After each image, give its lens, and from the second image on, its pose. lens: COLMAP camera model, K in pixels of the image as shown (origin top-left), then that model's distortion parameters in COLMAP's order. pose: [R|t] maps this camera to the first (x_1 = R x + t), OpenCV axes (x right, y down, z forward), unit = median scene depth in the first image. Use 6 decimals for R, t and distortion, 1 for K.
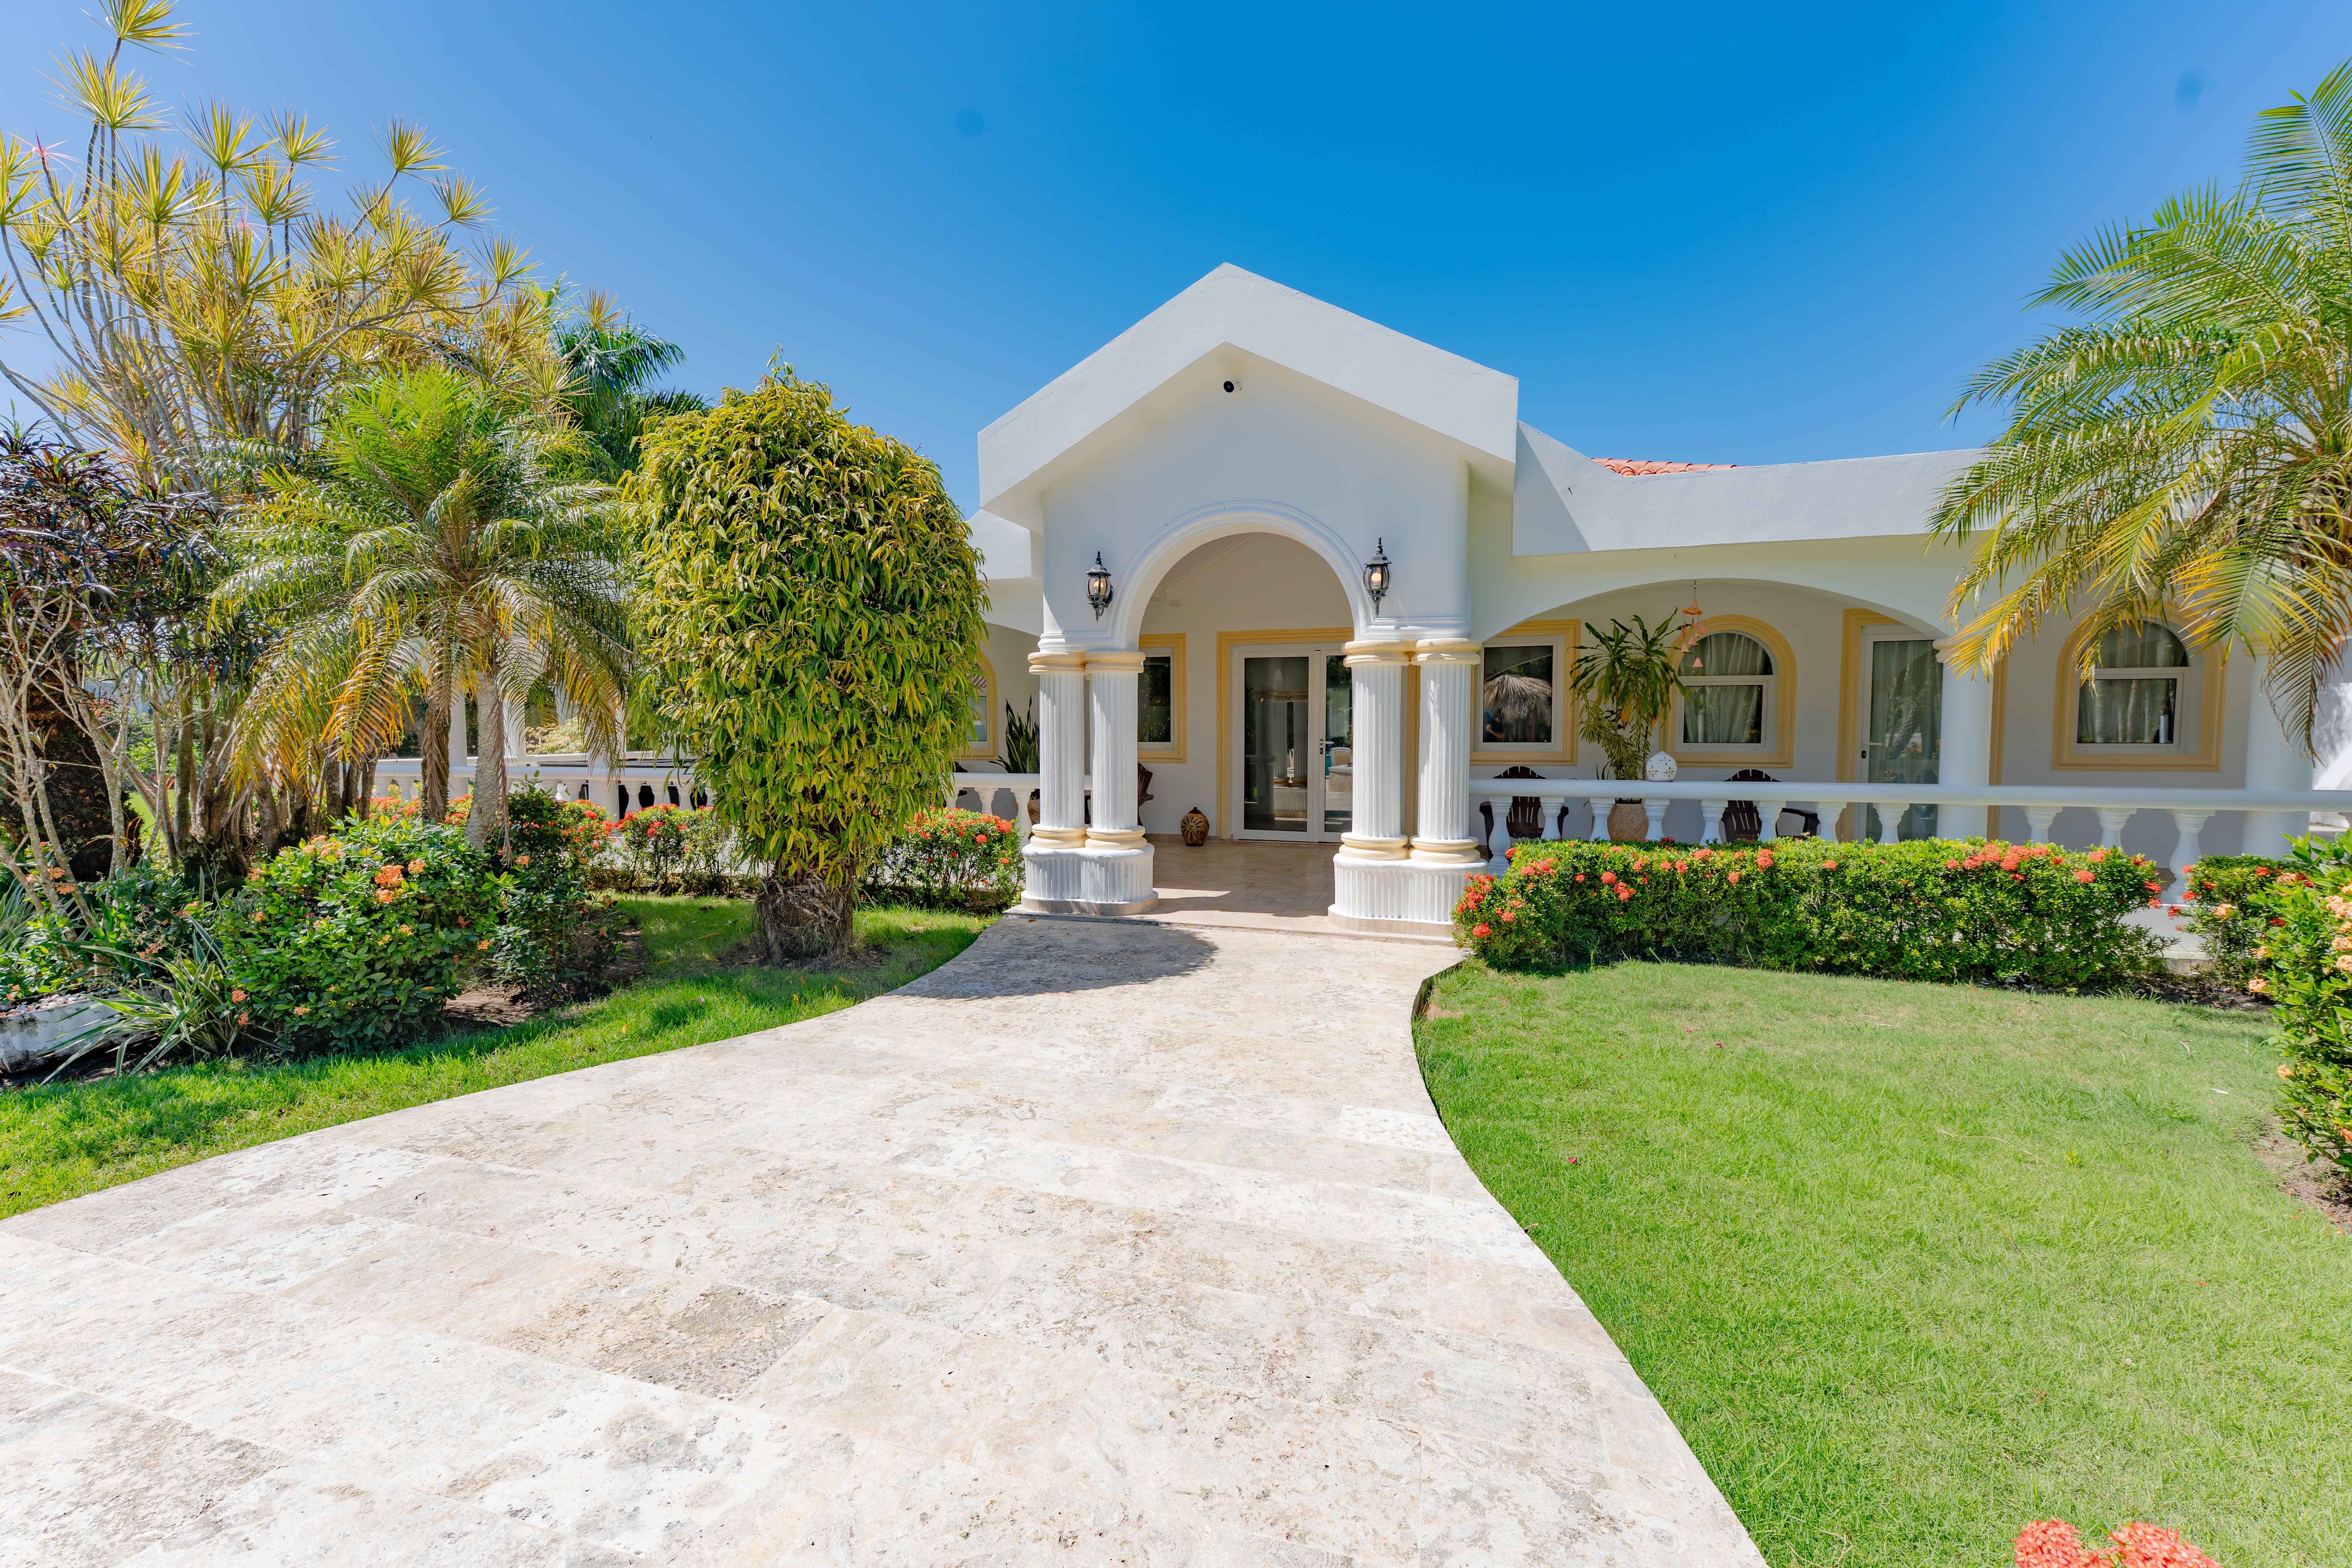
lens RADIAL K [[948.3, 0, 1176.0], [0, 948.3, 784.0], [0, 0, 1]] dist [0.000469, 0.000128]
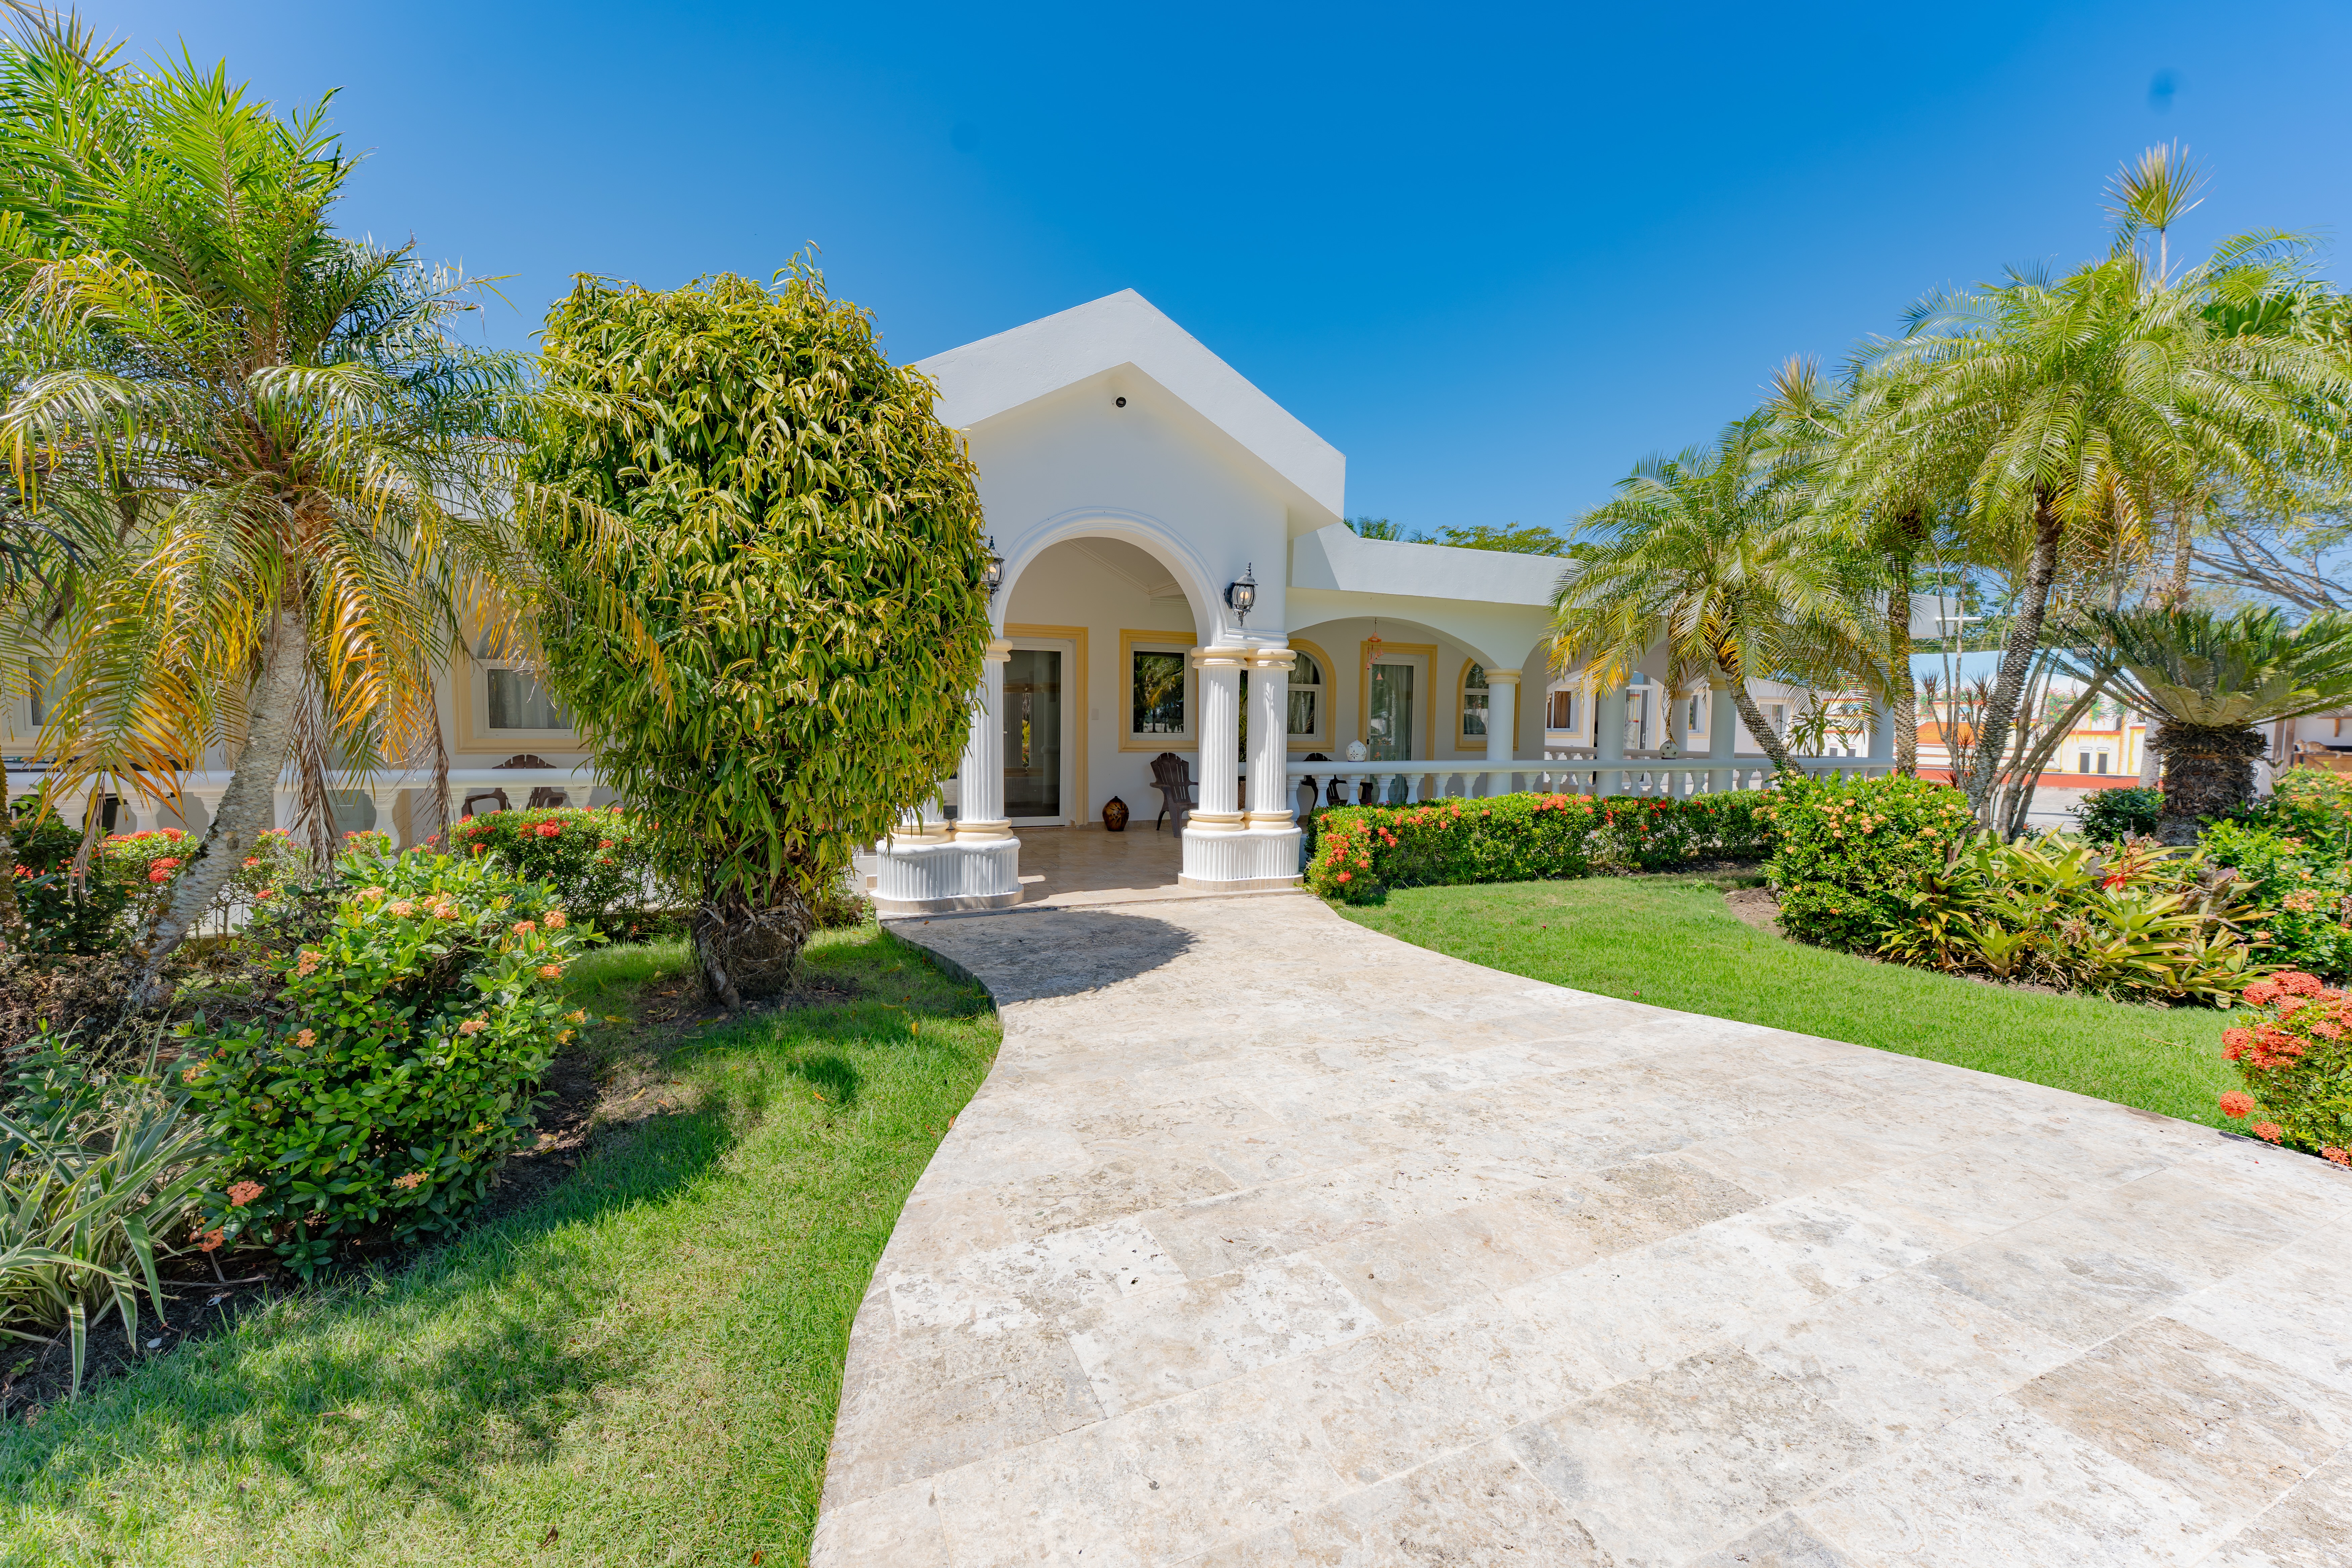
lens RADIAL K [[929.6, 0, 1176.0], [0, 929.6, 784.0], [0, 0, 1]] dist [0.000236, 0.000049]
pose [[0.755898, -0.032899, 0.653862, -0.665095], [0.025025, 0.999459, 0.021358, -0.006692], [-0.654210, 0.000219, 0.756313, 0.176645]]
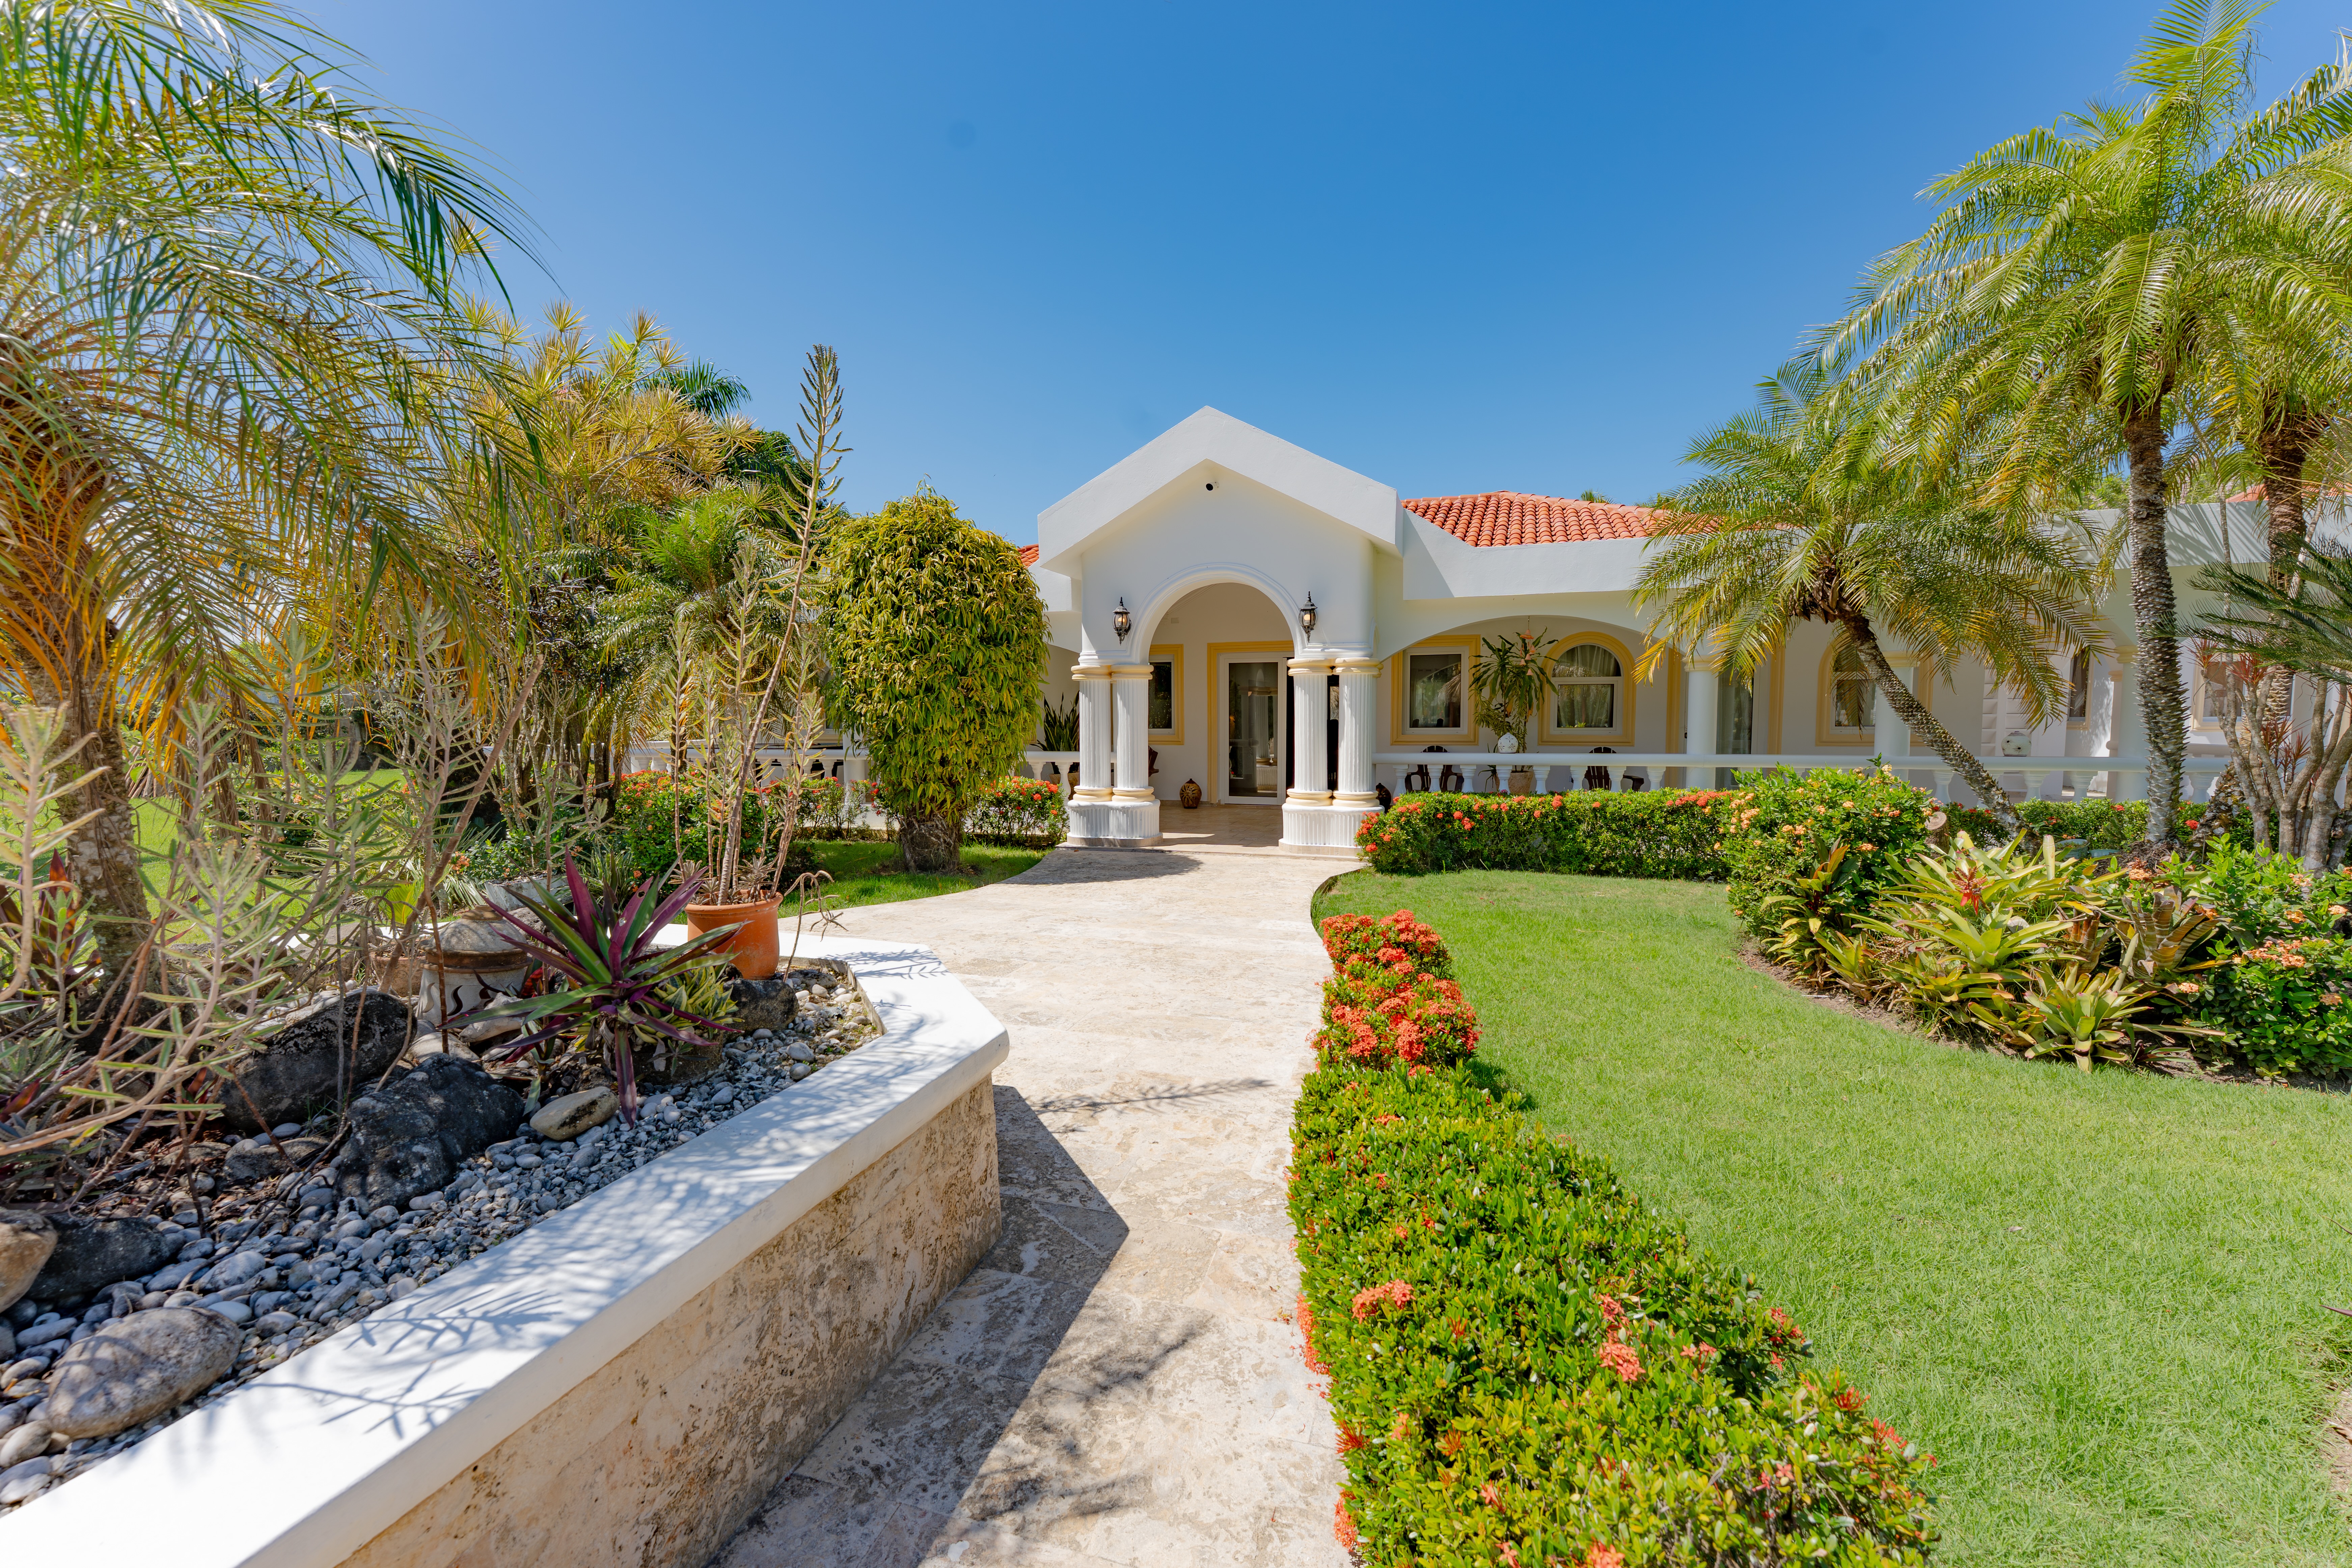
lens RADIAL K [[929.6, 0, 1176.0], [0, 929.6, 784.0], [0, 0, 1]] dist [0.000236, 0.000049]
pose [[0.999990, -0.003343, -0.002896, 0.006210], [0.003381, 0.999909, 0.013048, 0.028374], [0.002852, -0.013057, 0.999911, -0.505767]]
